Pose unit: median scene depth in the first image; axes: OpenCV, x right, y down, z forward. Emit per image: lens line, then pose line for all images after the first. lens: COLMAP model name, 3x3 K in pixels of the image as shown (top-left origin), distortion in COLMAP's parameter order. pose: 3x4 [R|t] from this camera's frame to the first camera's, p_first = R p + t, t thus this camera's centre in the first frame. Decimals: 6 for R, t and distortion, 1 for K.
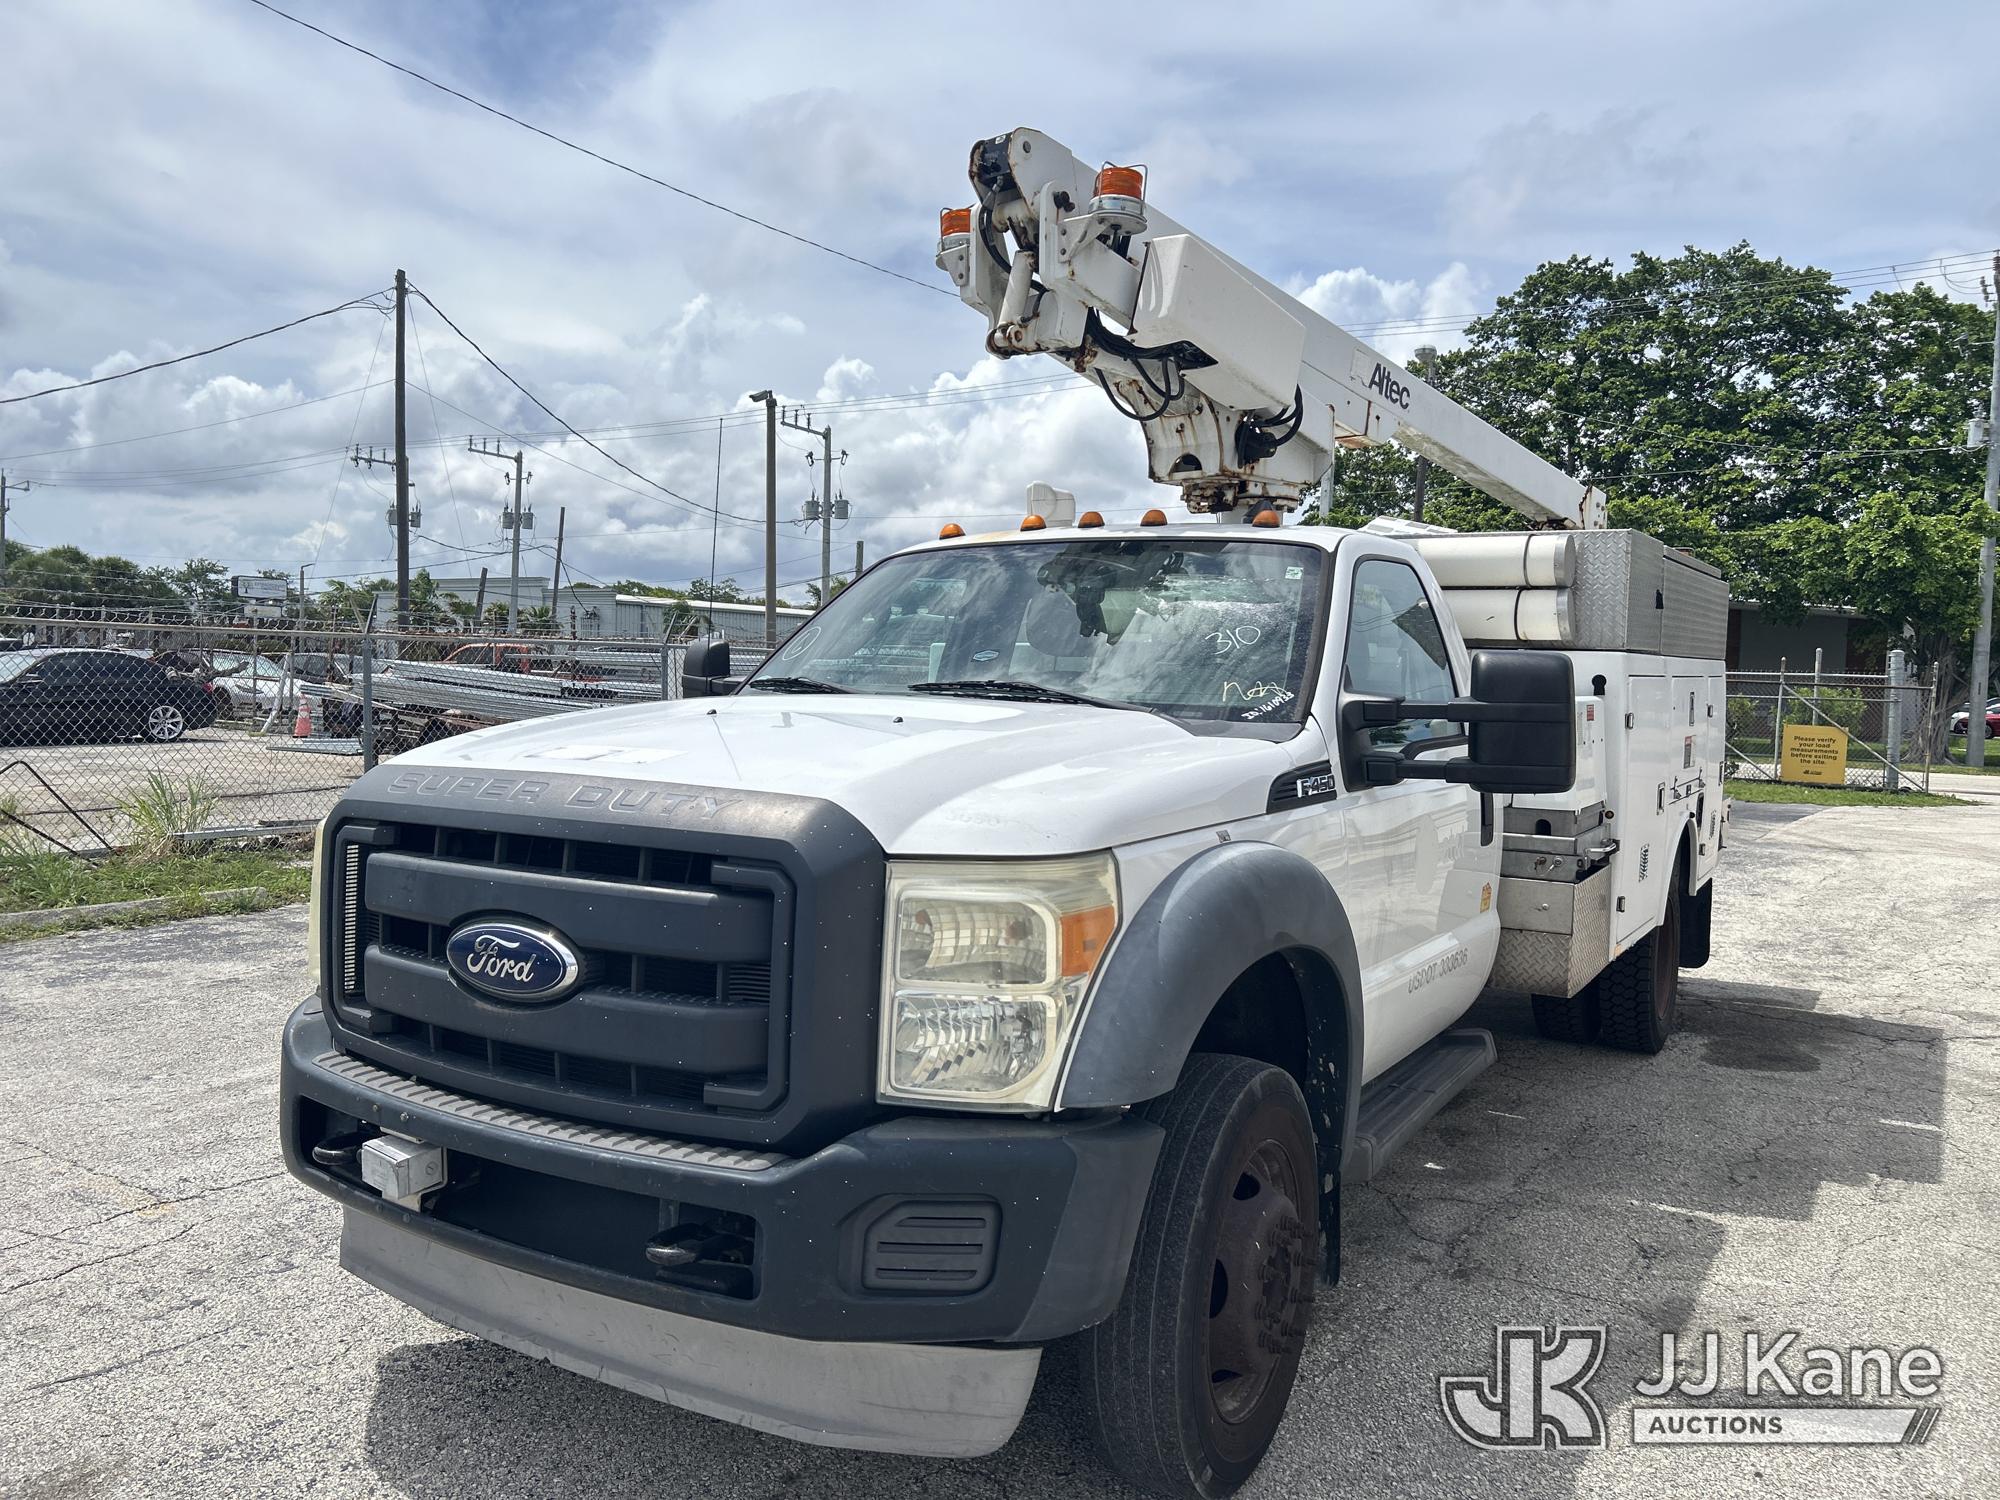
lens RADIAL K [[1628.7, 0, 990.6], [0, 1628.7, 739.0], [0, 0, 1]] dist [-0.034907, 0.006111]
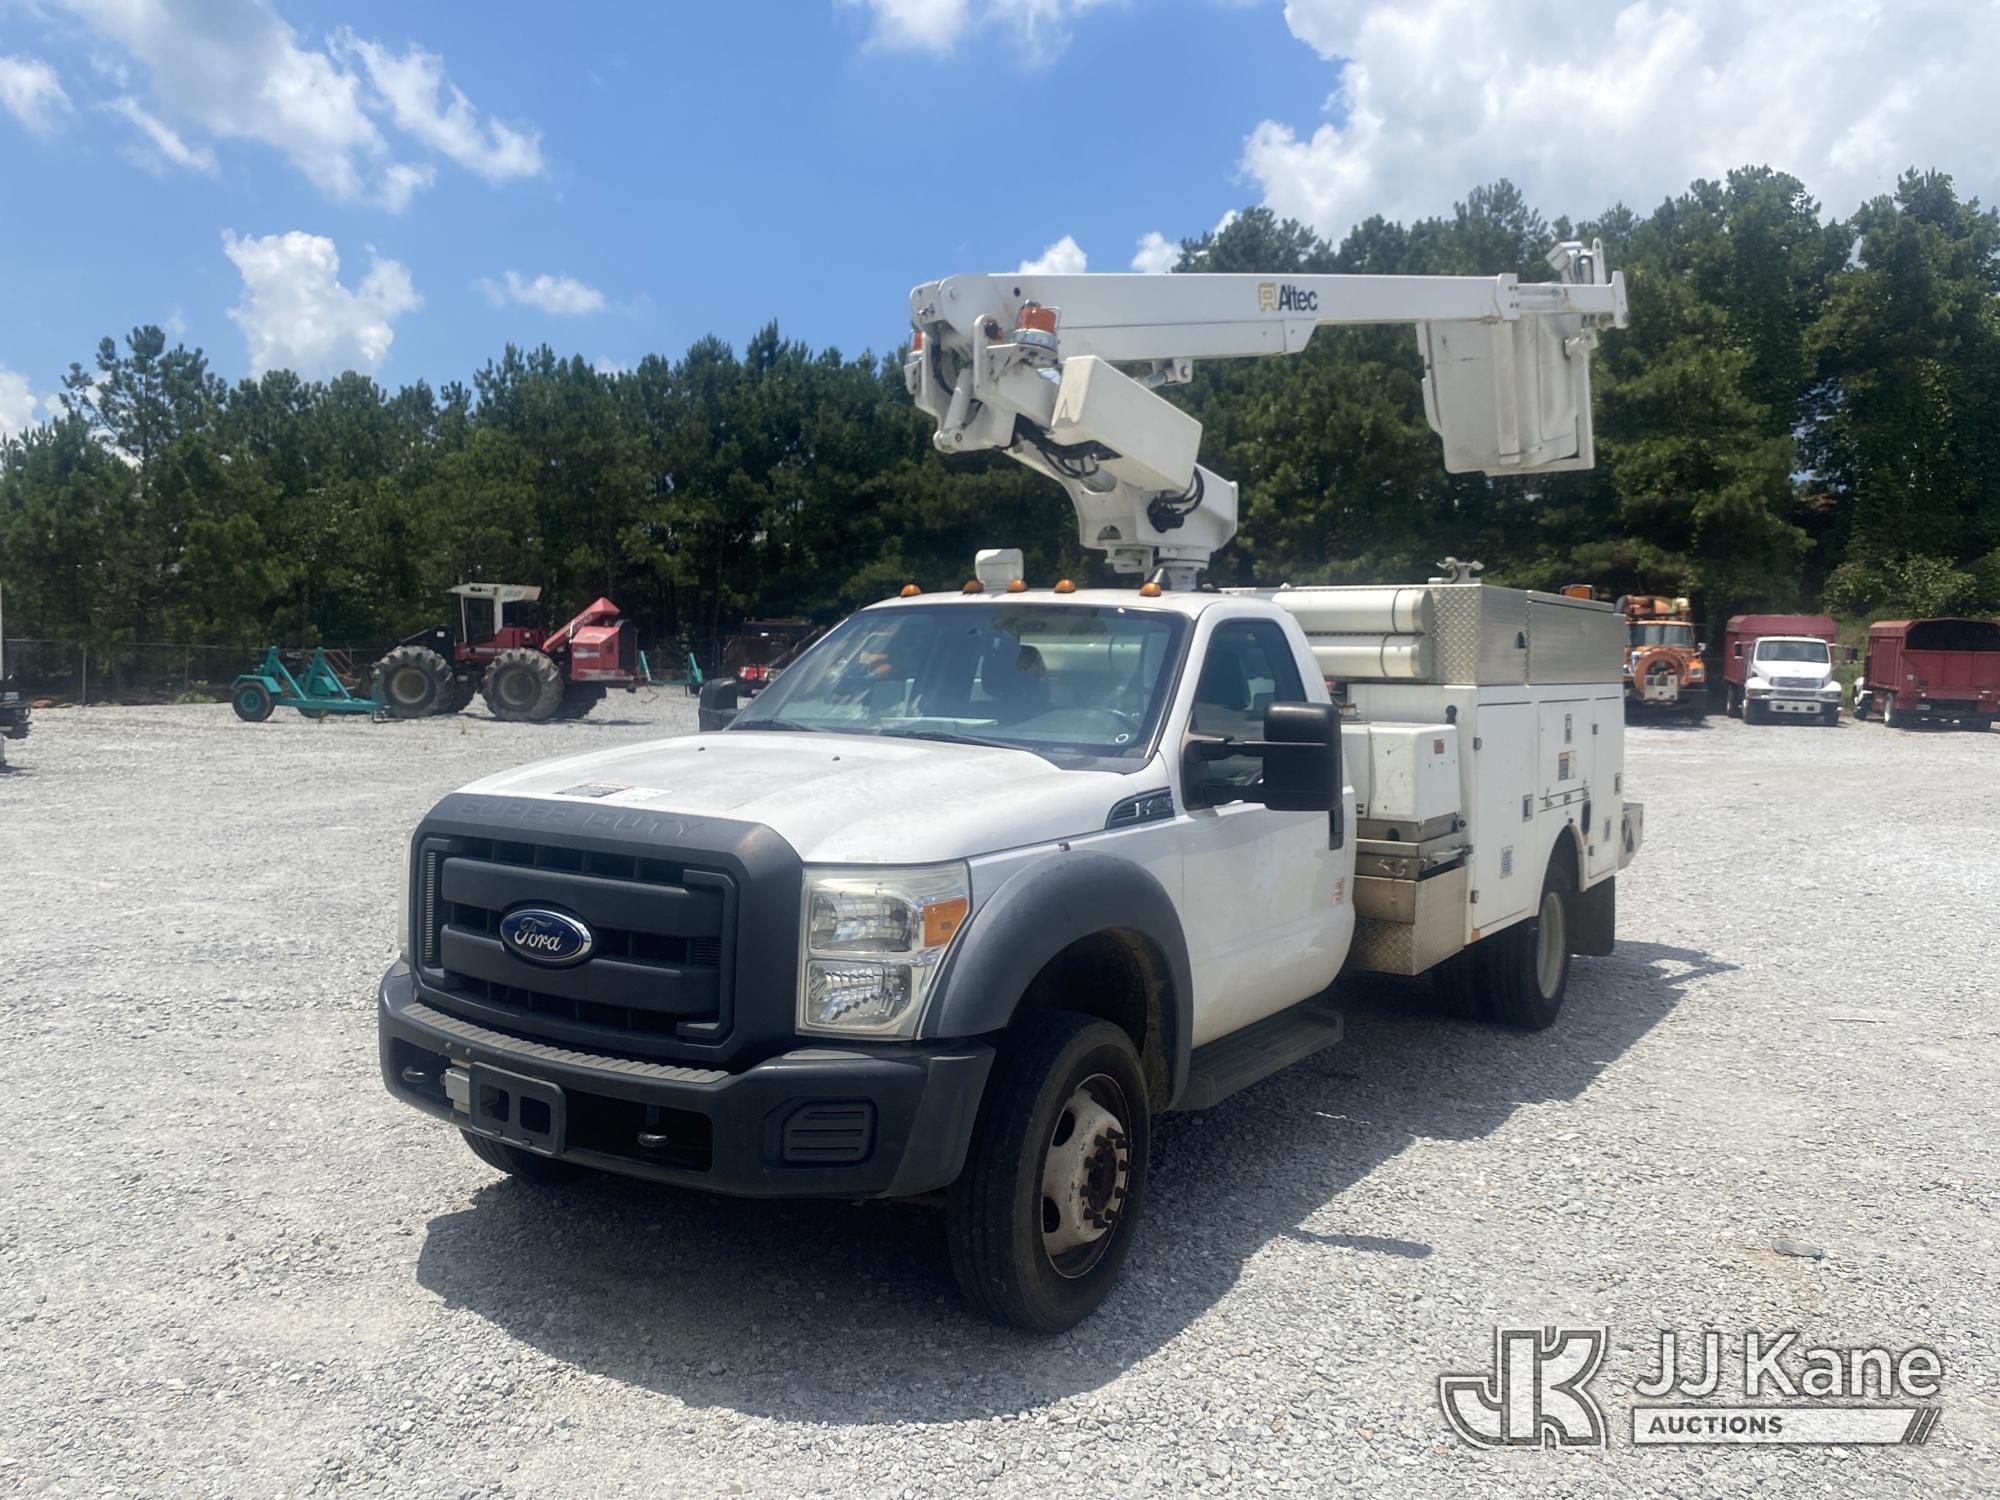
lens RADIAL K [[1643.6, 0, 989.5], [0, 1643.6, 726.7], [0, 0, 1]] dist [0.043359, -0.038855]
pose [[0.999131, -0.000318, -0.041689, 0.125551], [0.000388, 0.999999, 0.001666, -0.039902], [0.041688, -0.001680, 0.999129, -0.348697]]
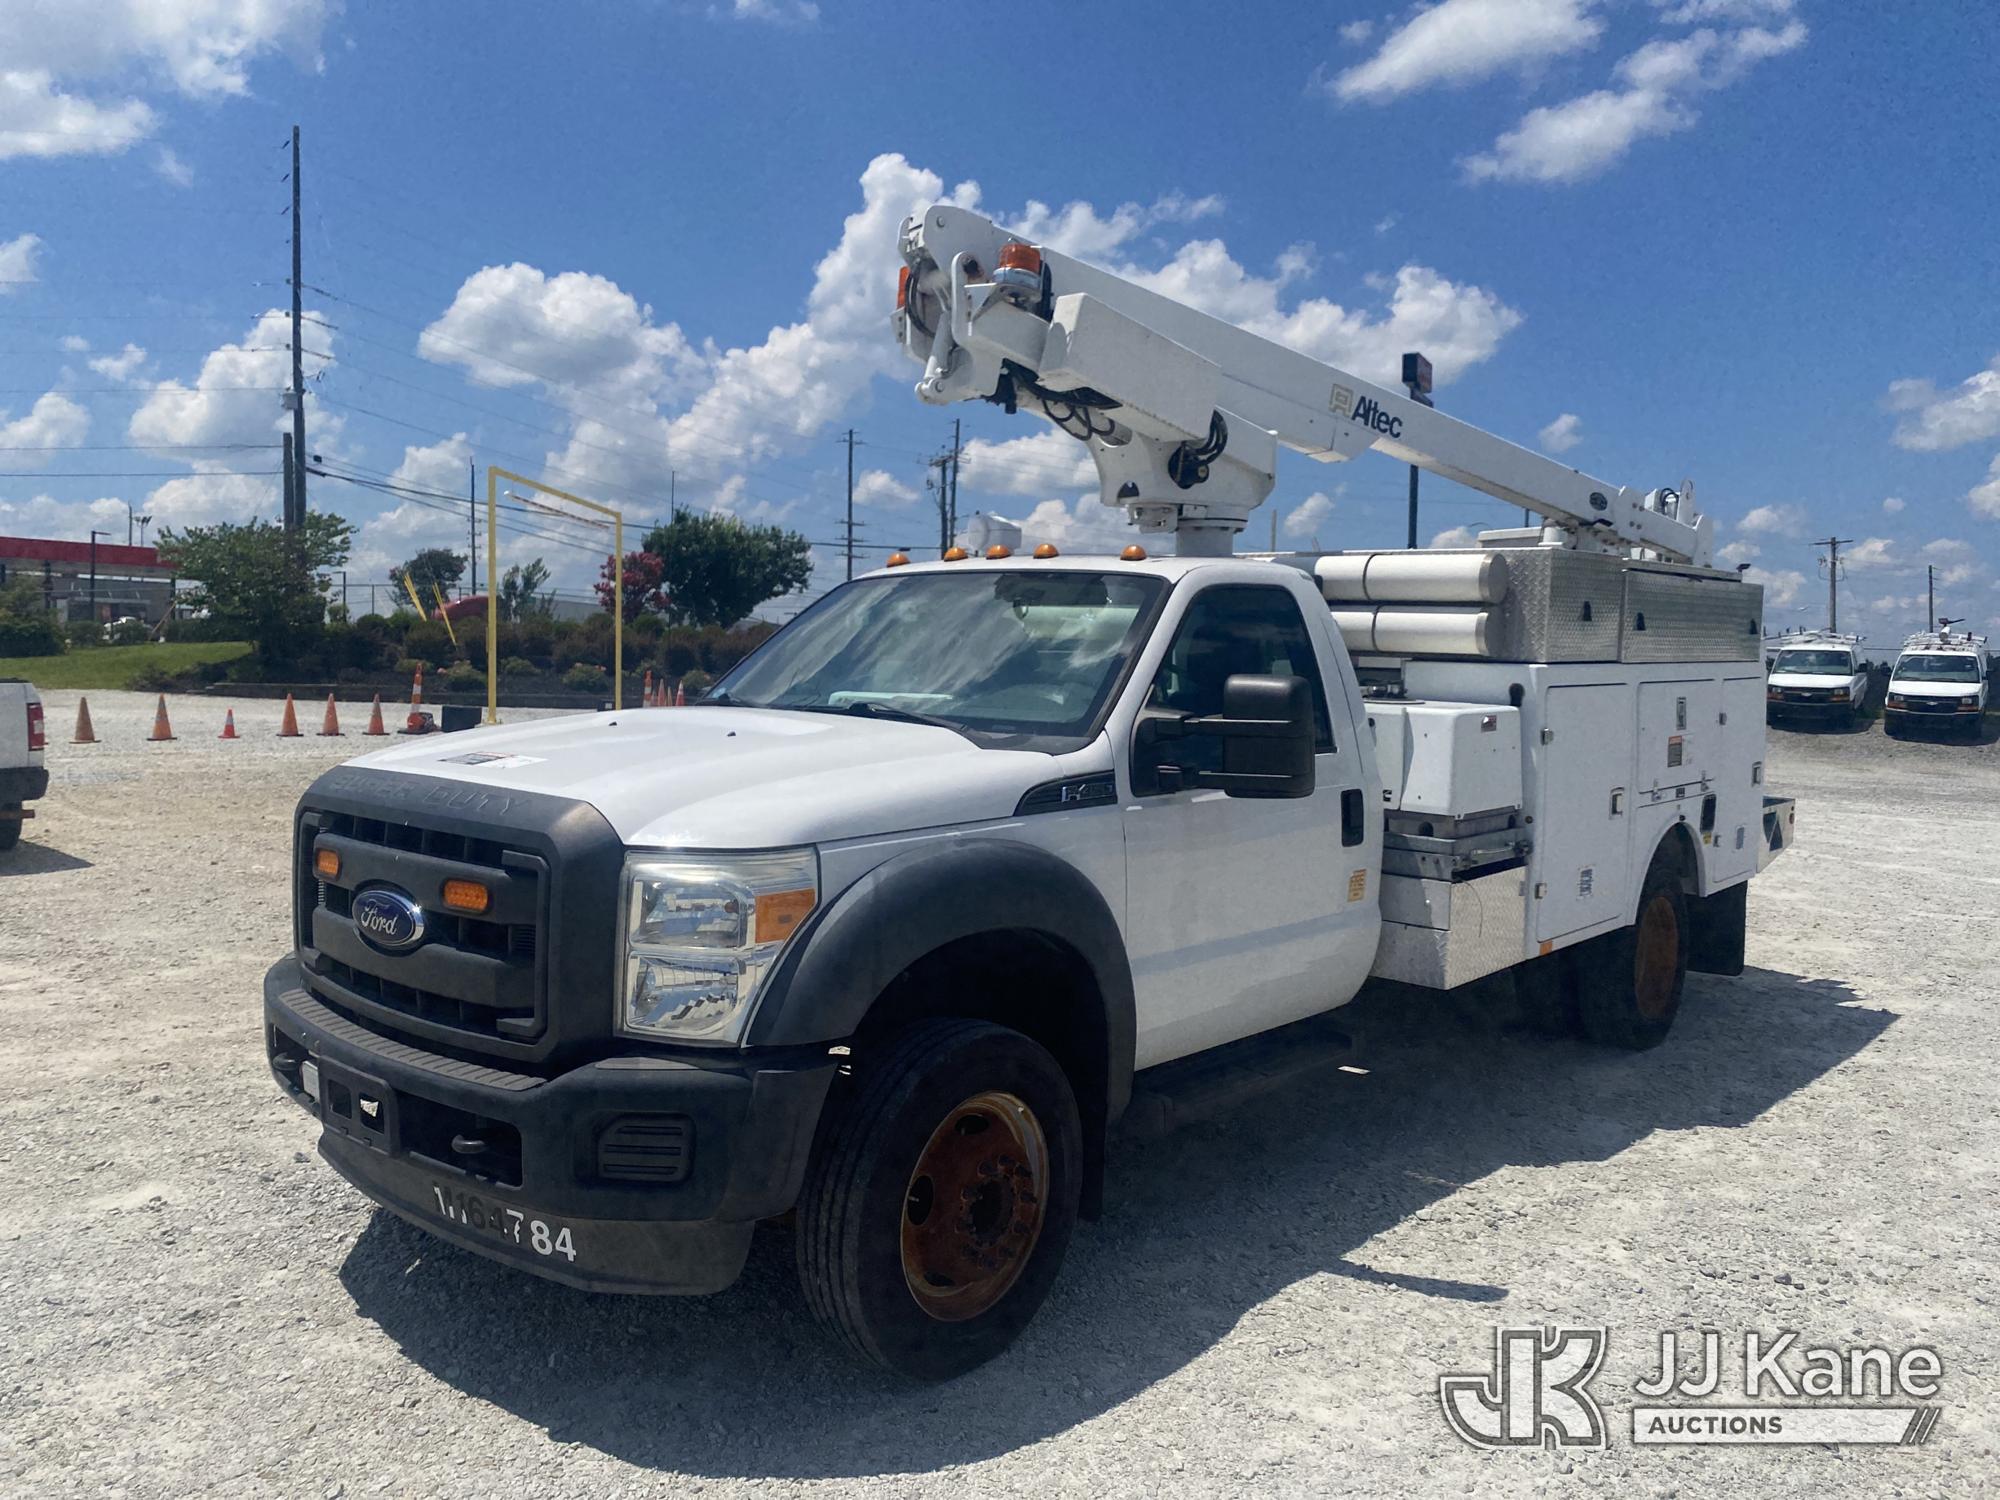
lens RADIAL K [[1643.6, 0, 957.2], [0, 1643.6, 744.3], [0, 0, 1]] dist [0.043359, -0.038855]
pose [[0.980864, 0.009618, -0.194459, 0.344878], [-0.006174, 0.999813, 0.018309, -0.026467], [0.194599, -0.016758, 0.980740, -0.176985]]
